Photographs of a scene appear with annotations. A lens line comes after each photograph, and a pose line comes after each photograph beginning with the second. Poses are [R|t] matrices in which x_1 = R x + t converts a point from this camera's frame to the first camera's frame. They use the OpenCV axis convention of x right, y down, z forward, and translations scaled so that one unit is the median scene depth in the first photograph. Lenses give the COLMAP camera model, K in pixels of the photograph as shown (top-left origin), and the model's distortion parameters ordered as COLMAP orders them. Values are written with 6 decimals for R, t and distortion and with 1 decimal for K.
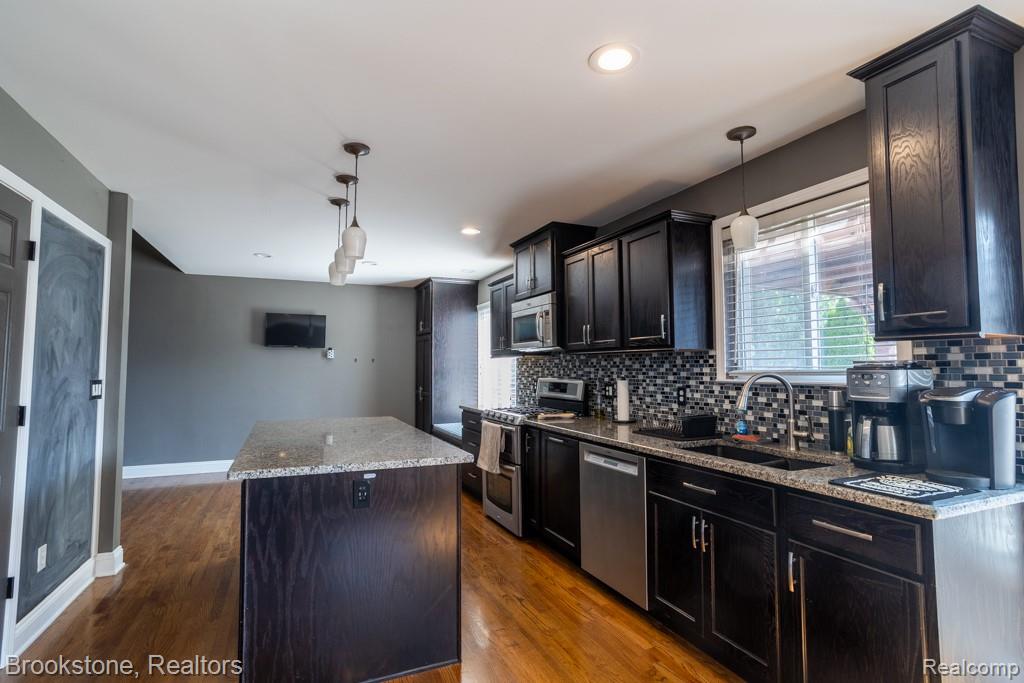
lens RADIAL K [[495.7, 0, 506.5], [0, 495.7, 345.0], [0, 0, 1]] dist [-0.055834, 0.035410]
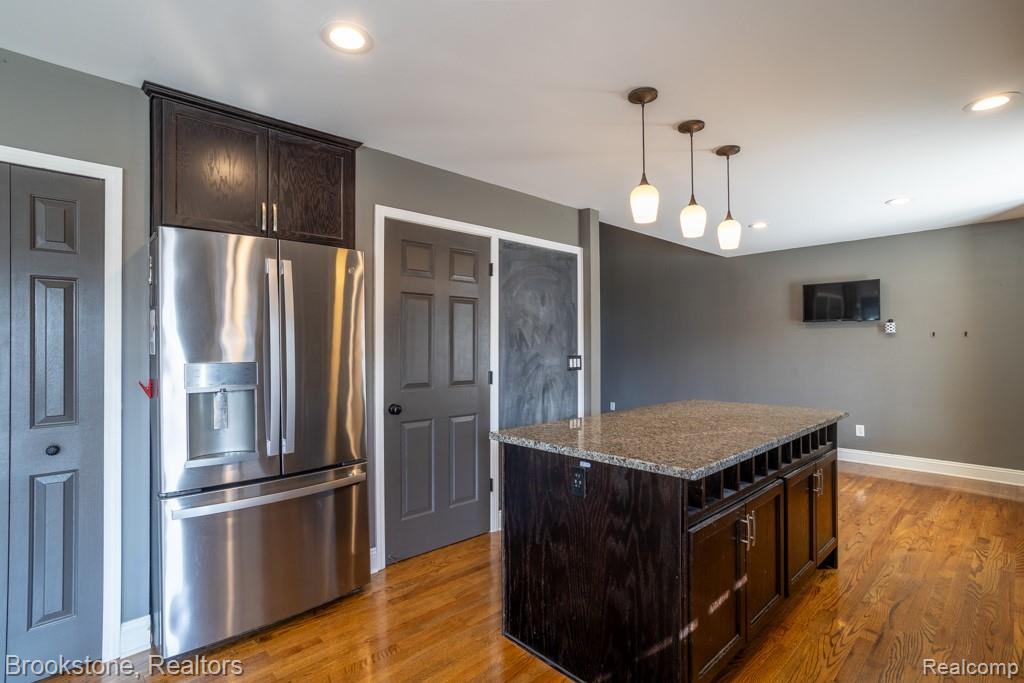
lens RADIAL K [[489.0, 0, 504.3], [0, 489.0, 344.5], [0, 0, 1]] dist [-0.042120, 0.024450]
pose [[0.328140, -0.004698, -0.944617, 0.388863], [0.046490, 0.998856, 0.011182, 0.020004], [0.943484, -0.047584, 0.327983, 0.423048]]
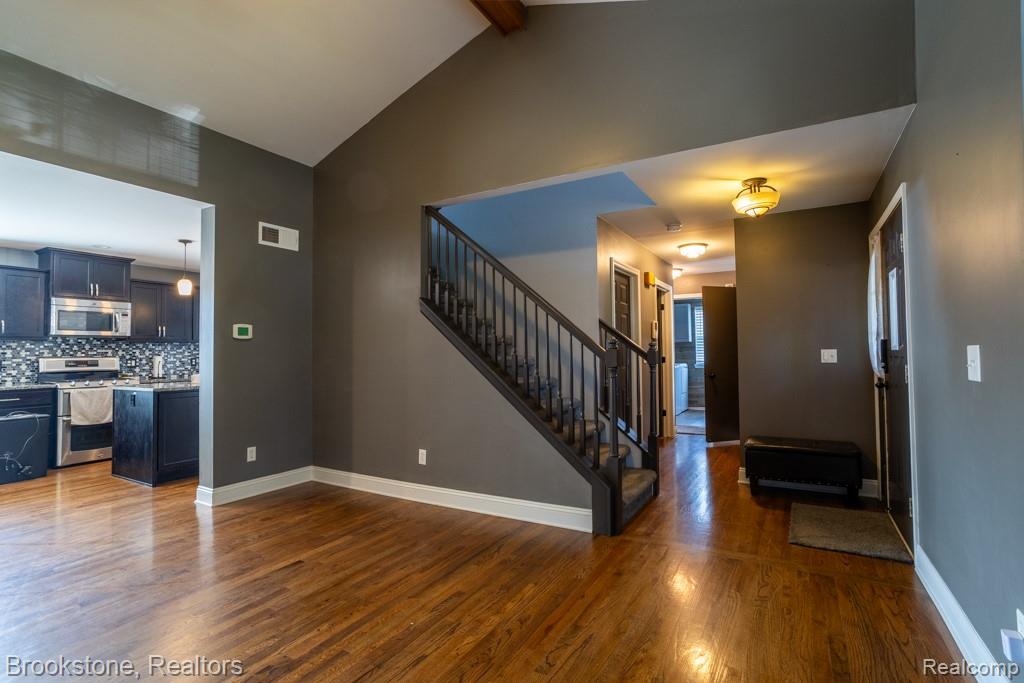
lens RADIAL K [[491.2, 0, 505.6], [0, 491.2, 341.3], [0, 0, 1]] dist [-0.055079, 0.031472]
pose [[-0.586758, 0.026336, 0.809334, -2.594290], [-0.024816, 0.998417, -0.050481, 0.094893], [-0.809382, -0.049705, -0.585175, 1.278889]]
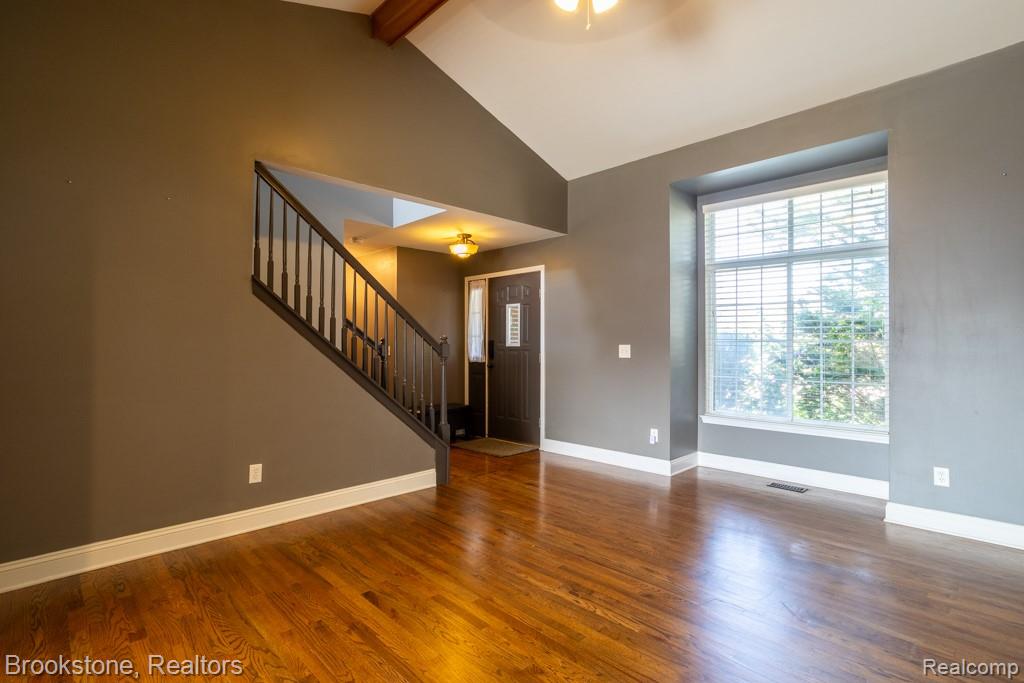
lens RADIAL K [[495.7, 0, 506.5], [0, 495.7, 345.0], [0, 0, 1]] dist [-0.055834, 0.035410]
pose [[-0.936879, 0.003382, -0.349637, -1.467357], [0.019219, 0.998940, -0.041837, 0.121372], [0.349125, -0.045916, -0.935951, 1.903566]]
